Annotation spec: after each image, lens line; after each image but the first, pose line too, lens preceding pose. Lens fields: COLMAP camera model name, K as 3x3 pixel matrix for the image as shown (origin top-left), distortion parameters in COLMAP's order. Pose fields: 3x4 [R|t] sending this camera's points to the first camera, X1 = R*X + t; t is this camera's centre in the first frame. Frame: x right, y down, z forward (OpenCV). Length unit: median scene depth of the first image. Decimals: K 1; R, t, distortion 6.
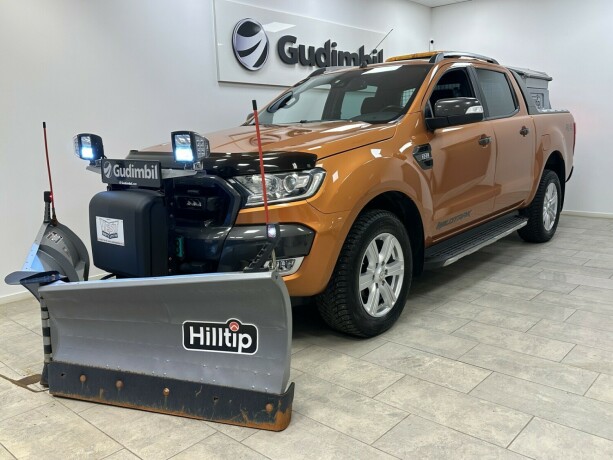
lens RADIAL K [[531.6, 0, 307.5], [0, 531.6, 227.9], [0, 0, 1]] dist [0.007039, -0.004377]
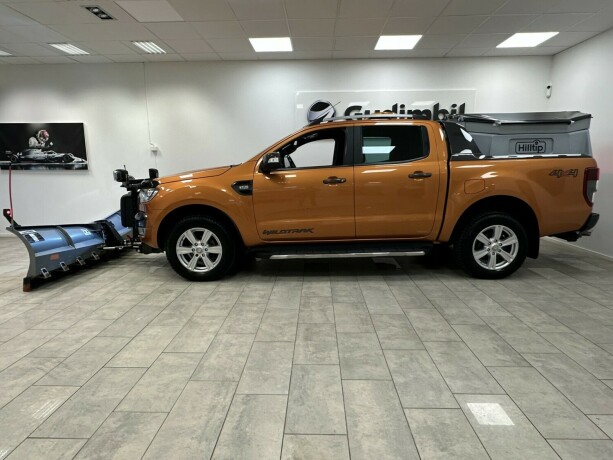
lens RADIAL K [[360.1, 0, 306.5], [0, 360.1, 230.0], [0, 0, 1]] dist [-0.003186, 0.000793]
pose [[0.646822, 0.158301, -0.746031, 1.411871], [-0.144003, 0.985975, 0.084361, -0.154012], [0.748922, 0.052864, 0.660546, 0.465289]]
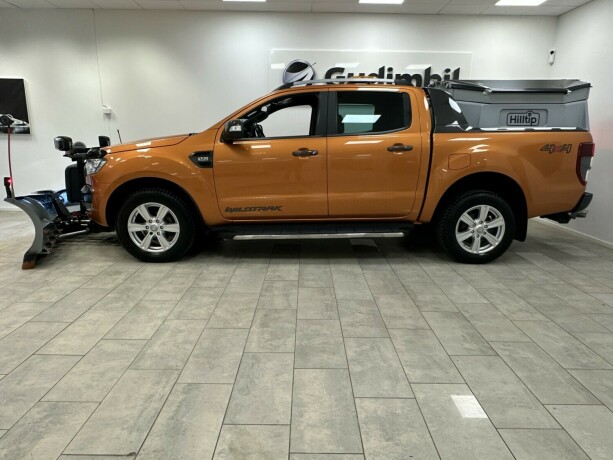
lens RADIAL K [[402.6, 0, 306.5], [0, 402.6, 230.0], [0, 0, 1]] dist [-0.001634, 0.000238]
pose [[0.667863, 0.207916, -0.714654, 1.466512], [-0.161777, 0.977785, 0.133284, -0.163517], [0.726490, 0.026599, 0.686662, 0.507078]]
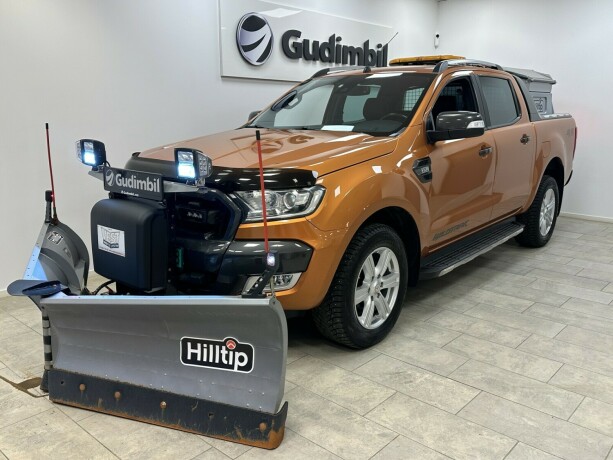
lens RADIAL K [[531.6, 0, 307.5], [0, 531.6, 227.9], [0, 0, 1]] dist [0.007039, -0.004377]
pose [[0.999412, 0.033970, 0.004614, -0.002454], [-0.034126, 0.998627, 0.039754, -0.066414], [-0.003257, -0.039888, 0.999199, -0.012393]]
